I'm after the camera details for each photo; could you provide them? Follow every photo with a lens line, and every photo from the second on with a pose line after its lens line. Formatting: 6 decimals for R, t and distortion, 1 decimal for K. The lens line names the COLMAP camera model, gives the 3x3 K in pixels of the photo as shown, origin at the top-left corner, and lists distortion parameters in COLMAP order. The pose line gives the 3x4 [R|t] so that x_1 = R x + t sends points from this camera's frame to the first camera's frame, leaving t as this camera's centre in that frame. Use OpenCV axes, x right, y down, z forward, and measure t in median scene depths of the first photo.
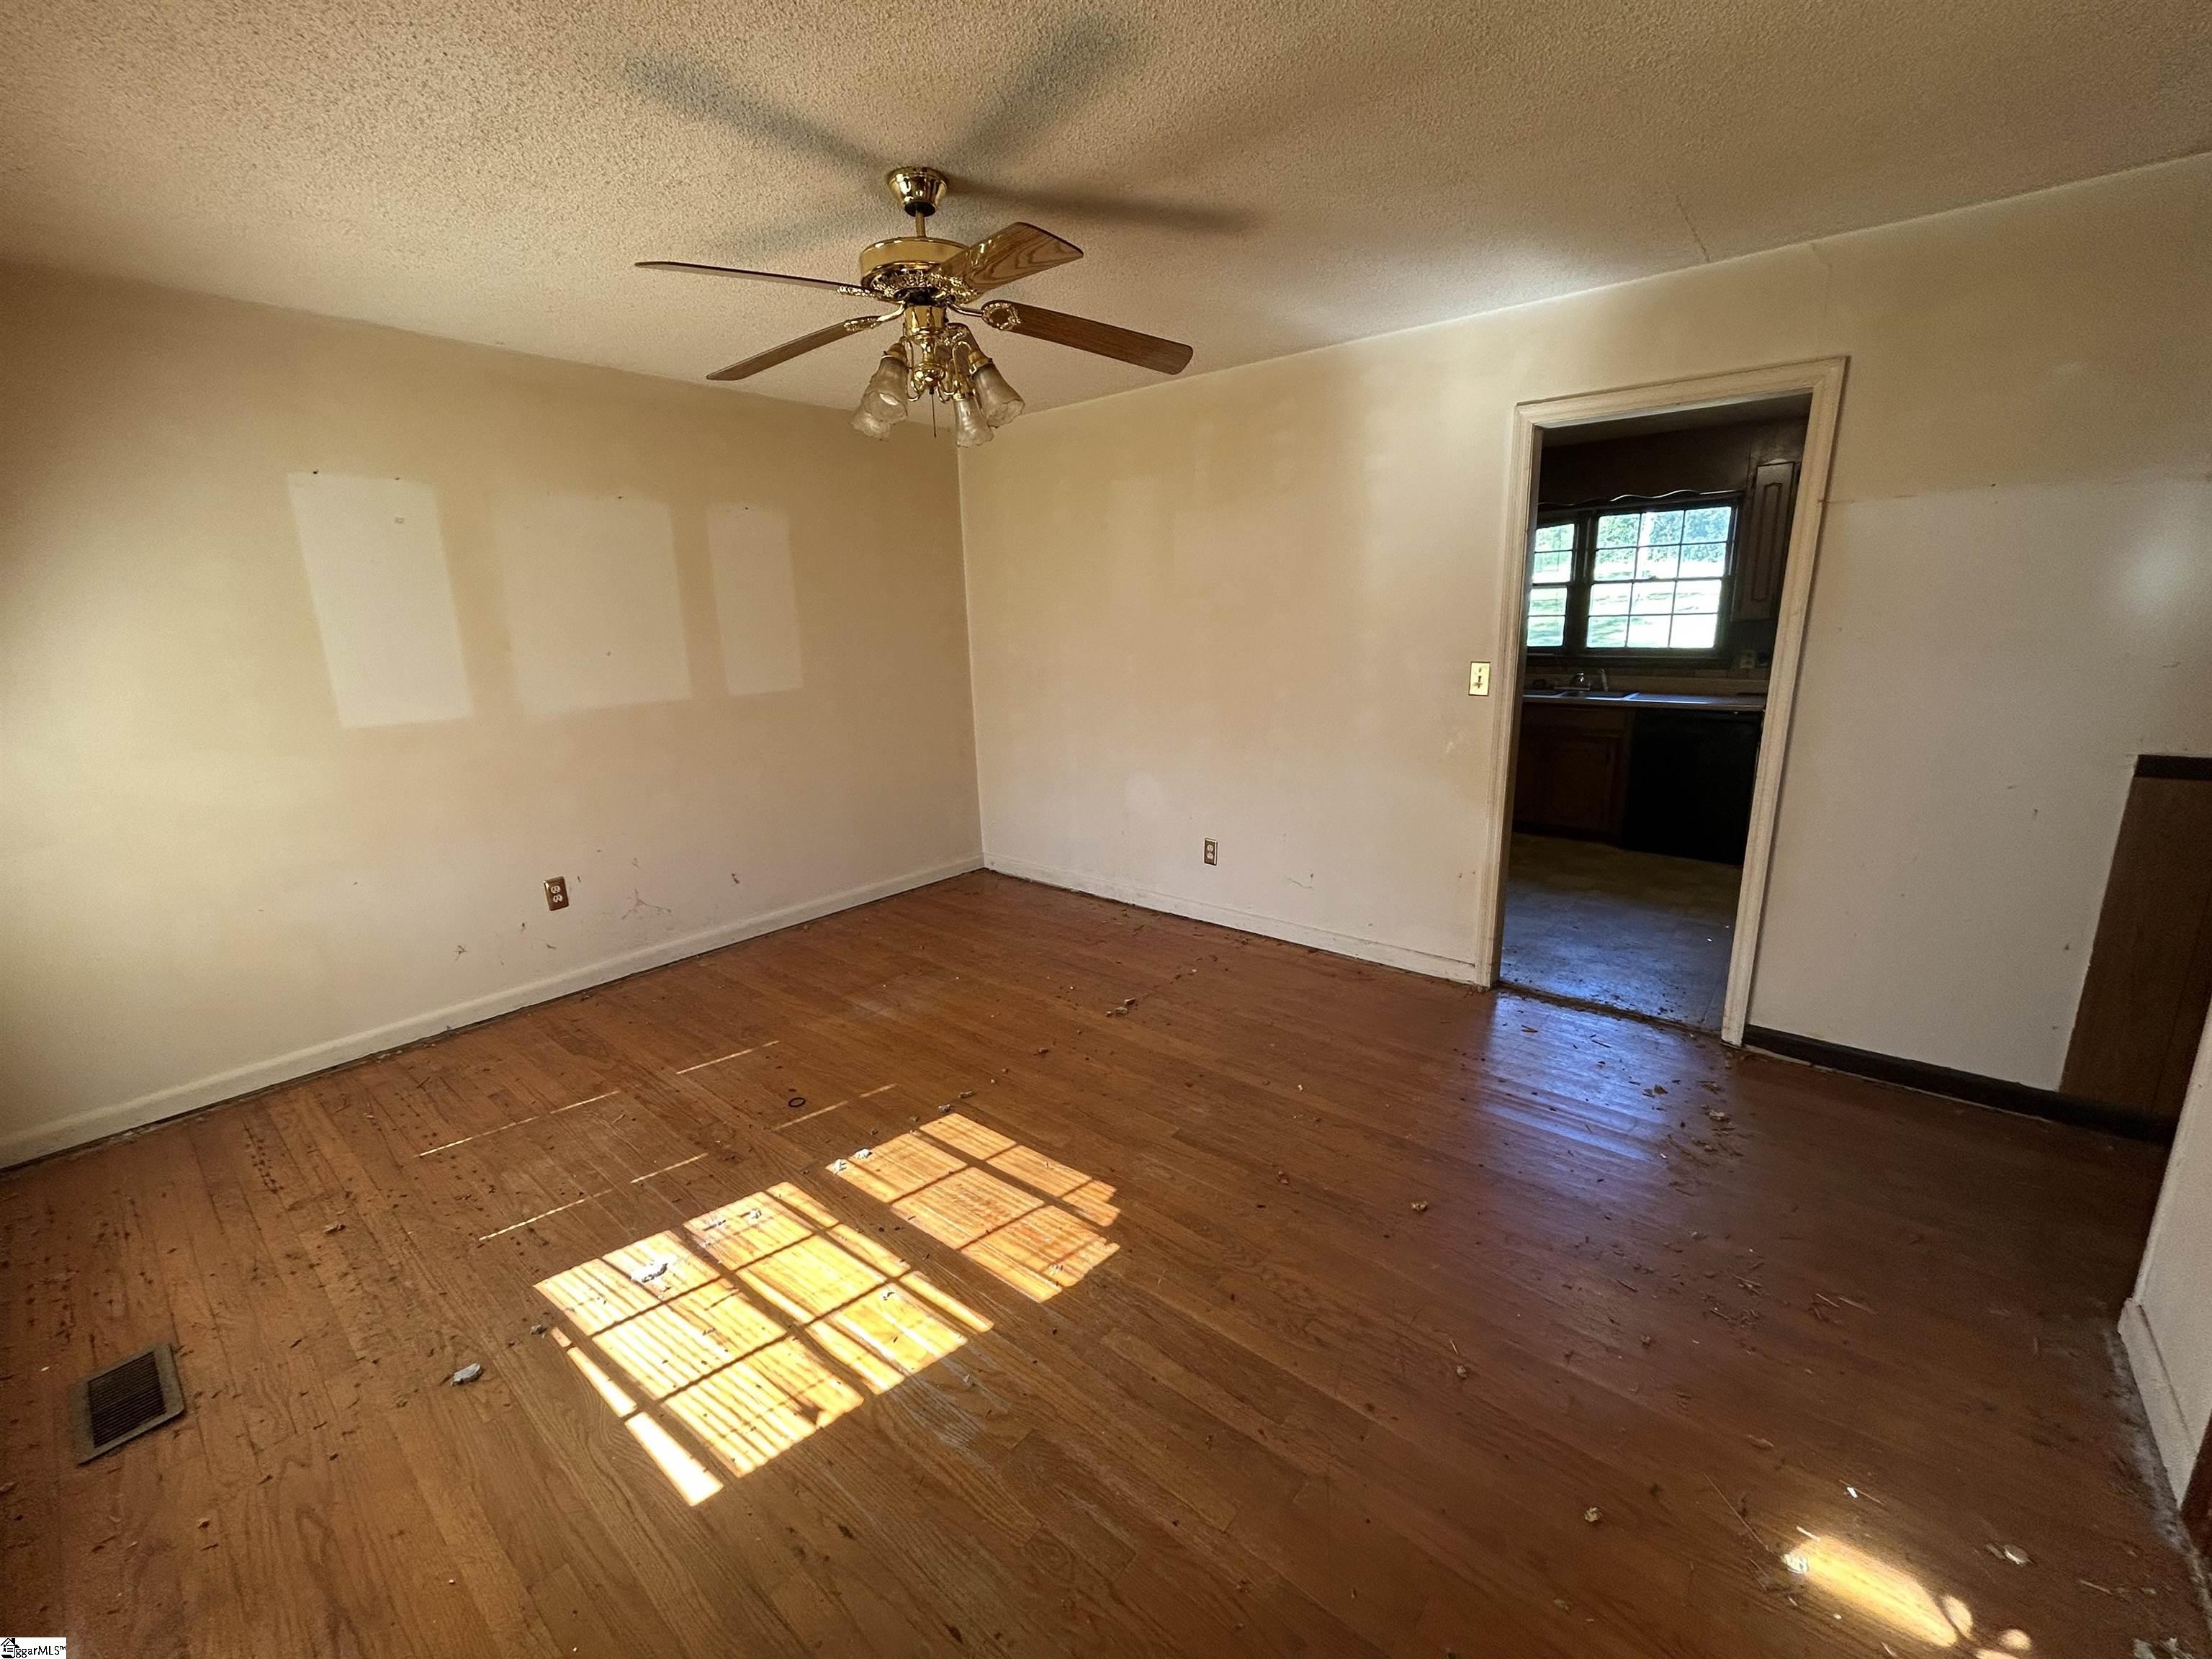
lens RADIAL K [[893.5, 0, 1107.9], [0, 893.5, 826.3], [0, 0, 1]] dist [0.010010, 0.000316]
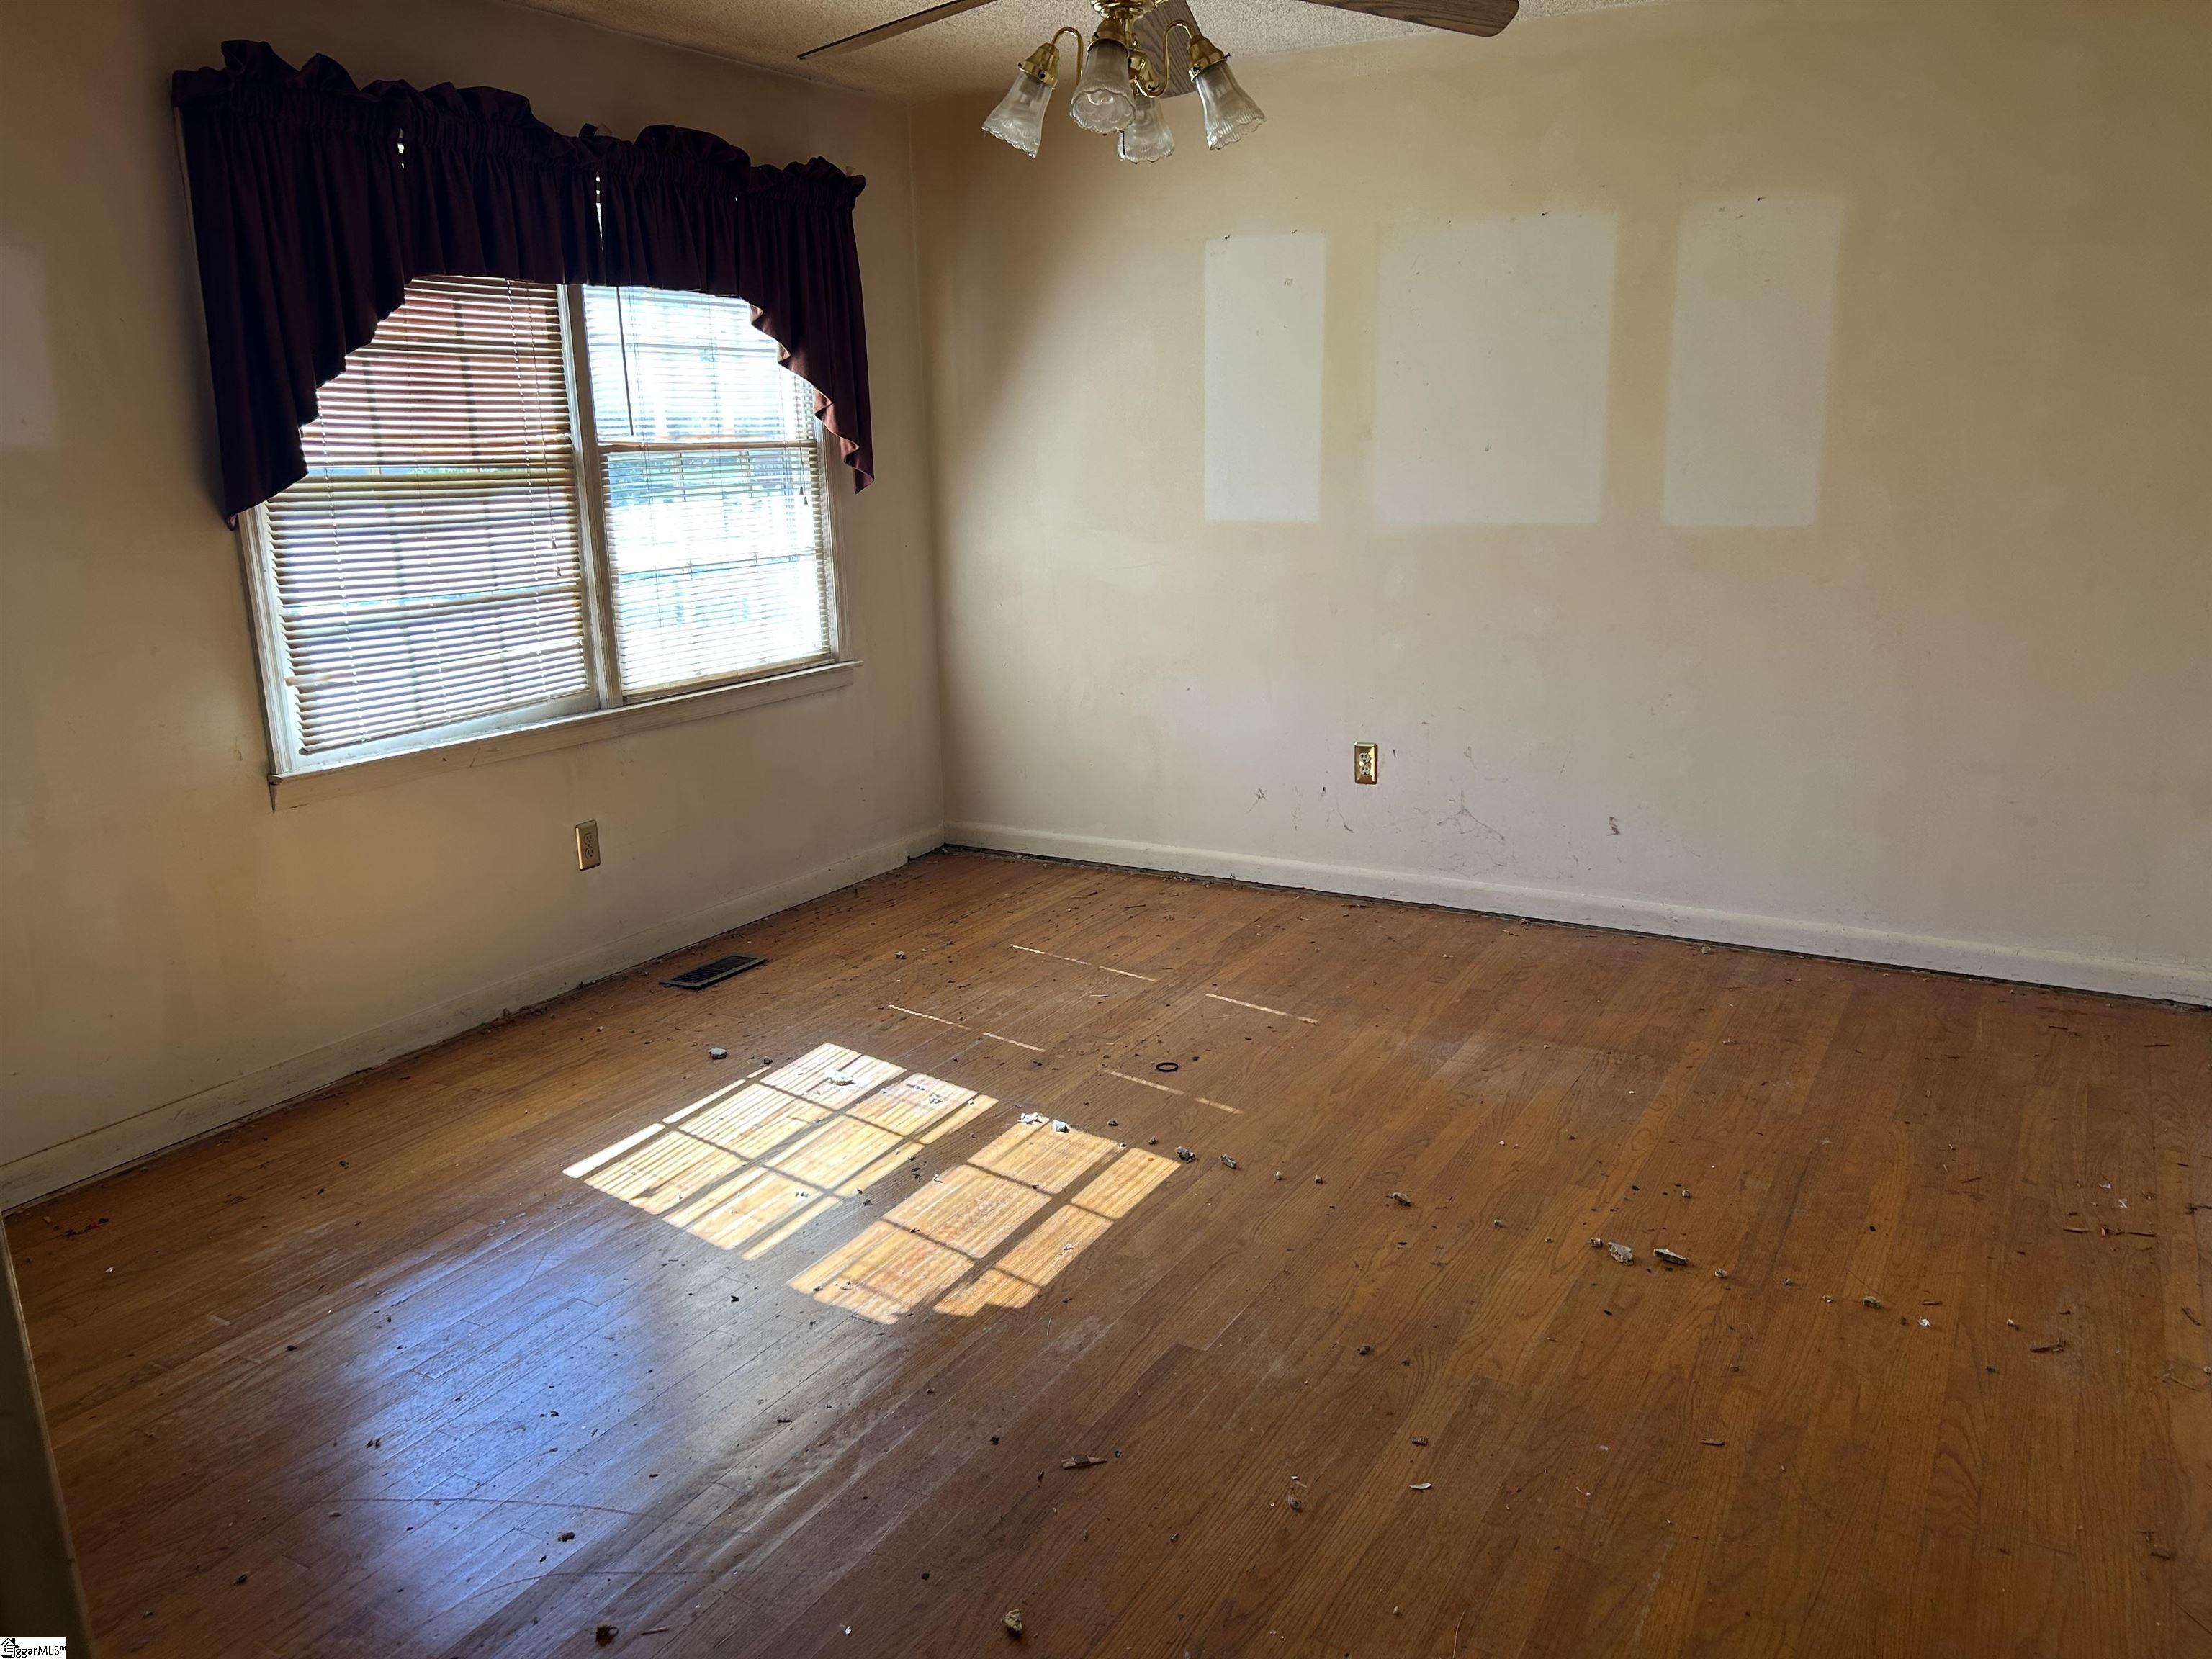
lens RADIAL K [[1663.8, 0, 1110.8], [0, 1663.8, 835.0], [0, 0, 1]] dist [0.087669, -0.000621]
pose [[0.184226, 0.260014, -0.947868, 0.863421], [-0.215631, 0.951572, 0.219121, -0.159812], [0.958939, 0.164022, 0.231371, 0.579119]]
